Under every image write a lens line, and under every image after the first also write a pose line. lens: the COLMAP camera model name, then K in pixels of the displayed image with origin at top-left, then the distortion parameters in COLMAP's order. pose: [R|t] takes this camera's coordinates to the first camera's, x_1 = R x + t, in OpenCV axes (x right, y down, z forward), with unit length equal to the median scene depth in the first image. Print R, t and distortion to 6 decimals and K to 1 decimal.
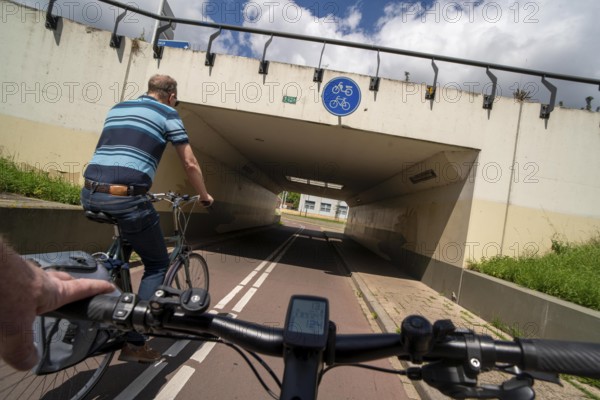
lens RADIAL K [[330.5, 0, 300.0], [0, 330.5, 200.0], [0, 0, 1]] dist [-0.004051, -0.000367]
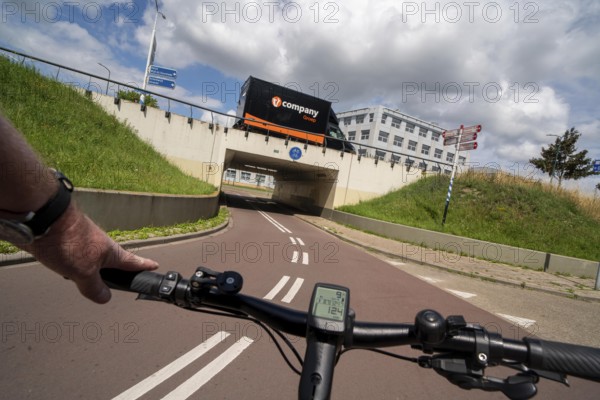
lens RADIAL K [[330.5, 0, 300.0], [0, 330.5, 200.0], [0, 0, 1]] dist [-0.004051, -0.000367]
pose [[0.962362, -0.014034, 0.271407, -0.596708], [-0.014496, 0.994594, 0.102827, -0.182816], [-0.271382, -0.102891, 0.956956, -1.749514]]
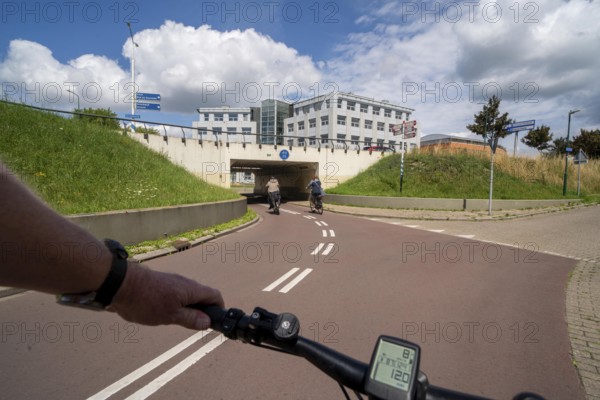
lens RADIAL K [[330.5, 0, 300.0], [0, 330.5, 200.0], [0, 0, 1]] dist [-0.004051, -0.000367]
pose [[0.915619, -0.175150, 0.361891, -1.083338], [0.129213, 0.980562, 0.147655, -0.308766], [-0.380718, -0.088434, 0.920452, -2.410221]]
